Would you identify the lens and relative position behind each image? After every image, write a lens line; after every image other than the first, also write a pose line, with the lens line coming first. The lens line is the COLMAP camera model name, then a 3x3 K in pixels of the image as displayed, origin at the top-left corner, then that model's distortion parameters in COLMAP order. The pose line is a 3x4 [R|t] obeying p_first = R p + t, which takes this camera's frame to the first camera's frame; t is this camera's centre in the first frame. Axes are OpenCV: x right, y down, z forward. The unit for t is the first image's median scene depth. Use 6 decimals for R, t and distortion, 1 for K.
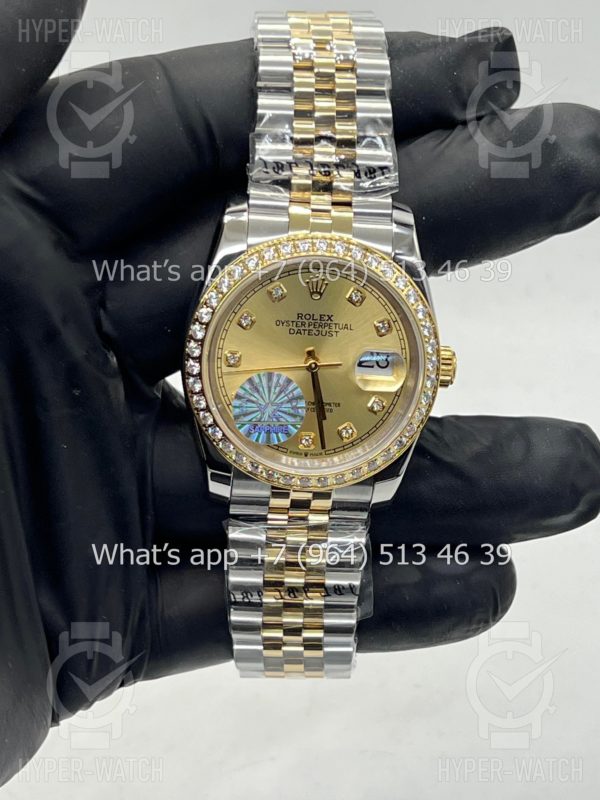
lens RADIAL K [[1893.5, 0, 303.9], [0, 1893.5, 421.9], [0, 0, 1]] dist [0.154328, 0.000000]
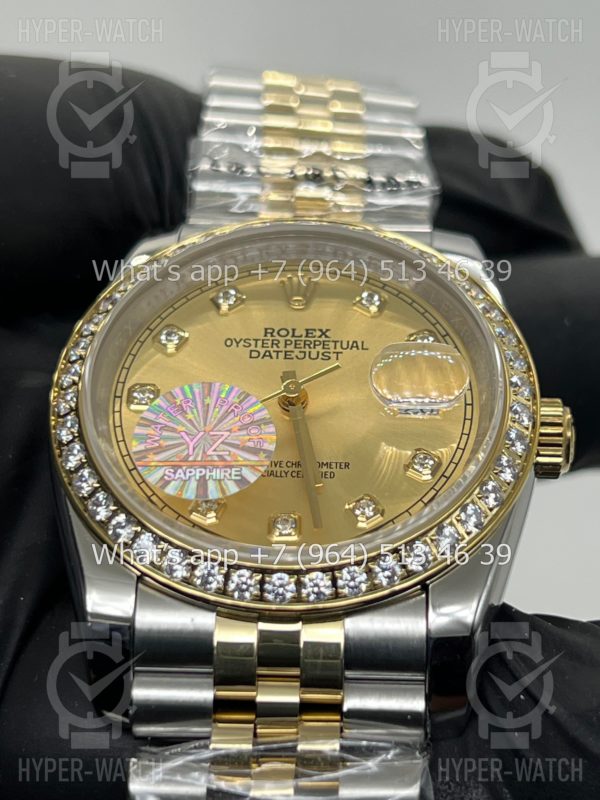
lens RADIAL K [[1893.5, 0, 300.3], [0, 1893.5, 398.5], [0, 0, 1]] dist [0.154328, 0.000000]
pose [[0.994218, -0.079365, -0.072337, 0.044802], [-0.000572, 0.669706, -0.742626, 0.361993], [0.107383, 0.738373, 0.665788, 0.648989]]
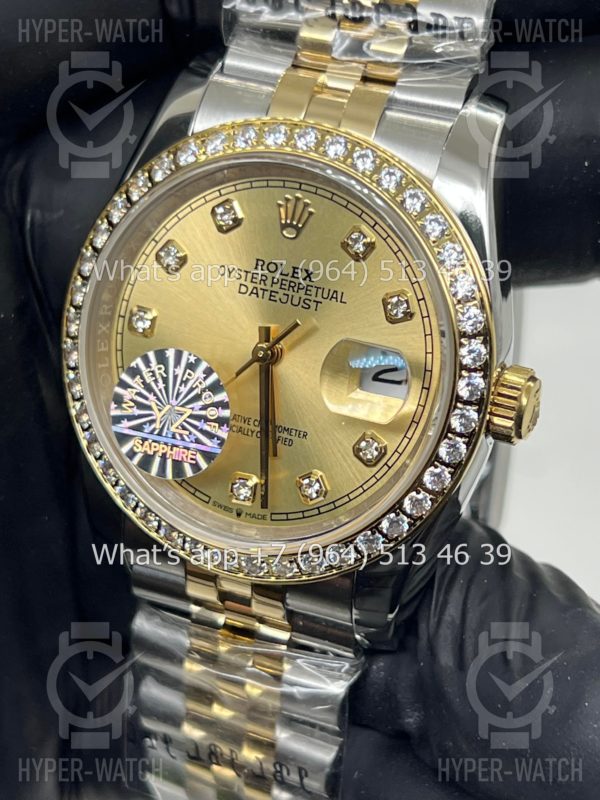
lens RADIAL K [[1893.5, 0, 301.5], [0, 1893.5, 391.6], [0, 0, 1]] dist [0.154328, 0.000000]
pose [[0.895400, 0.162035, -0.414732, 0.246589], [-0.204160, 0.977158, -0.059003, 0.011472], [0.395698, 0.137503, 0.908029, 0.499903]]
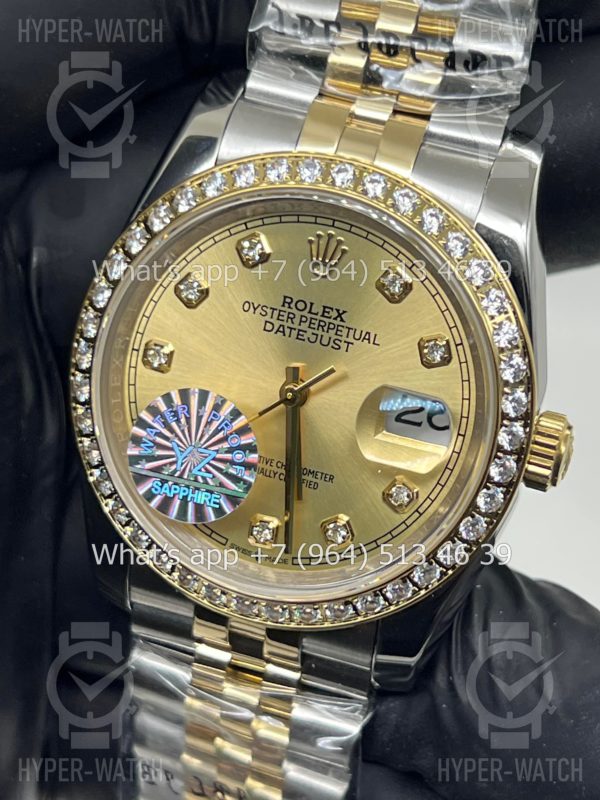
lens RADIAL K [[1893.5, 0, 297.7], [0, 1893.5, 404.4], [0, 0, 1]] dist [0.154328, 0.000000]
pose [[0.936627, 0.193116, -0.292293, 0.163800], [-0.211578, 0.976817, -0.032605, -0.010127], [0.279221, 0.092381, 0.955773, 0.485550]]
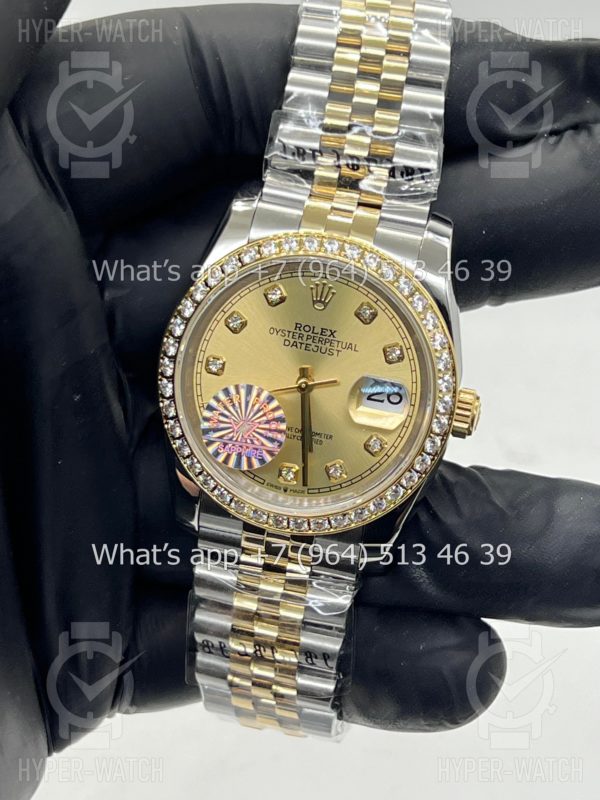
lens RADIAL K [[1893.5, 0, 305.1], [0, 1893.5, 398.7], [0, 0, 1]] dist [0.154328, 0.000000]
pose [[0.968213, 0.141390, -0.206333, 0.181330], [-0.158736, 0.984836, -0.070005, 0.035424], [0.193306, 0.100532, 0.975974, 0.169283]]
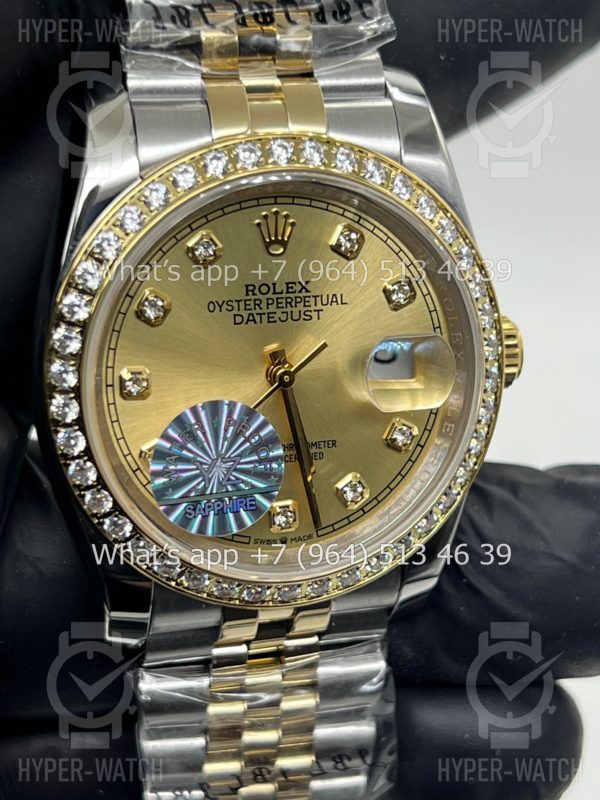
lens RADIAL K [[1893.5, 0, 298.3], [0, 1893.5, 401.0], [0, 0, 1]] dist [0.154328, 0.000000]
pose [[0.974295, -0.124460, 0.187774, -0.093054], [0.124060, 0.992177, 0.013924, -0.030223], [-0.188038, 0.009730, 0.982114, 0.470041]]
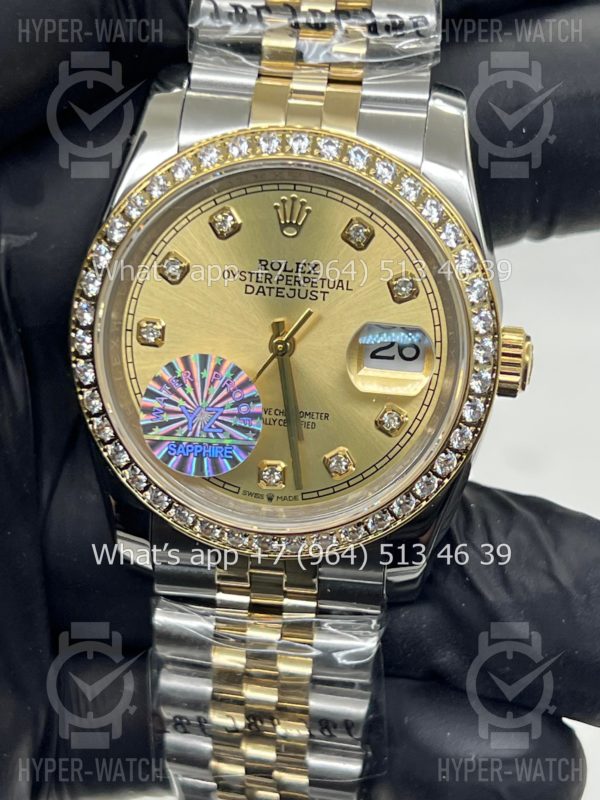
lens RADIAL K [[1893.5, 0, 300.9], [0, 1893.5, 397.5], [0, 0, 1]] dist [0.154328, 0.000000]
pose [[0.984776, 0.034948, -0.170279, 0.112531], [-0.047286, 0.996499, -0.068949, 0.026623], [0.167273, 0.075951, 0.982981, 0.416326]]
